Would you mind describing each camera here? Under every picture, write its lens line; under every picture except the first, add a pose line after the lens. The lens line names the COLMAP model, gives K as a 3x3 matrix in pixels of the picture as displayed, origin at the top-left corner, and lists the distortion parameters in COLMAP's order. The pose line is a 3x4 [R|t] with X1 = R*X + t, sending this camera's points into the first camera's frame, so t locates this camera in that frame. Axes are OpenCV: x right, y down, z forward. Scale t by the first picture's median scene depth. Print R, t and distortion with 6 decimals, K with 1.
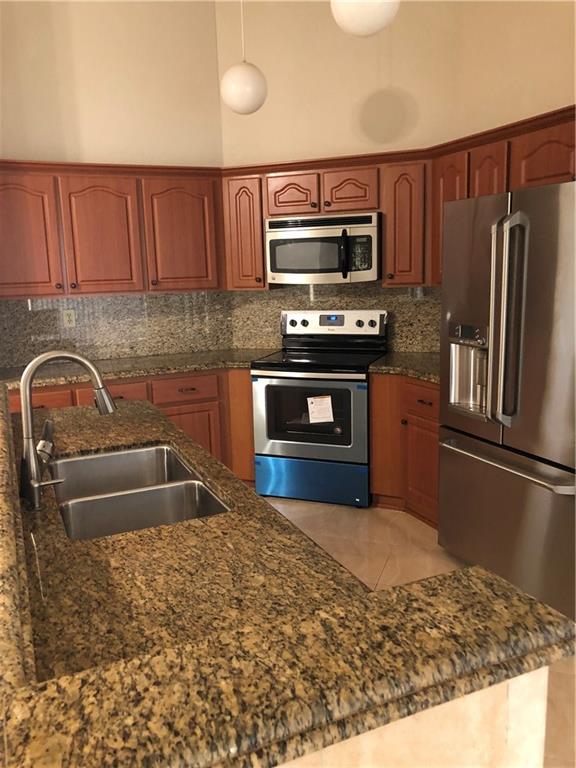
lens RADIAL K [[628.9, 0, 281.8], [0, 628.9, 380.5], [0, 0, 1]] dist [0.061433, -0.099047]
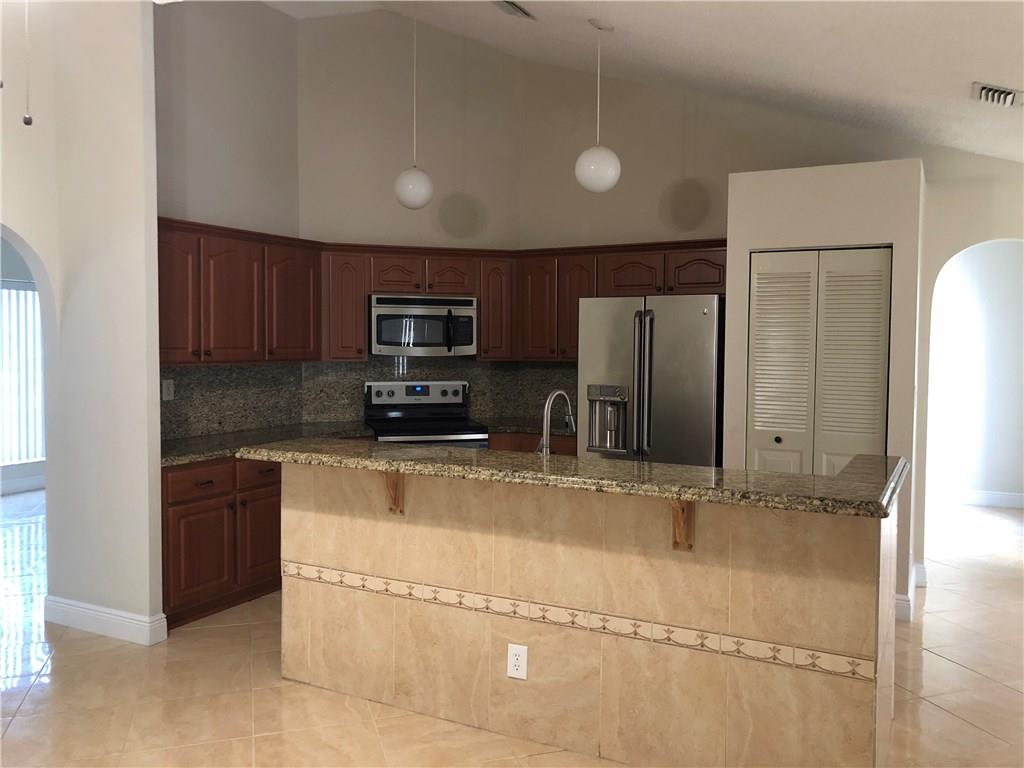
lens RADIAL K [[838.5, 0, 512.0], [0, 838.5, 384.0], [0, 0, 1]] dist [0.061433, -0.099047]
pose [[0.782367, 0.000435, 0.622818, -0.719831], [0.083286, 0.990945, -0.105315, 0.059474], [-0.617224, 0.134267, 0.775246, -0.213980]]
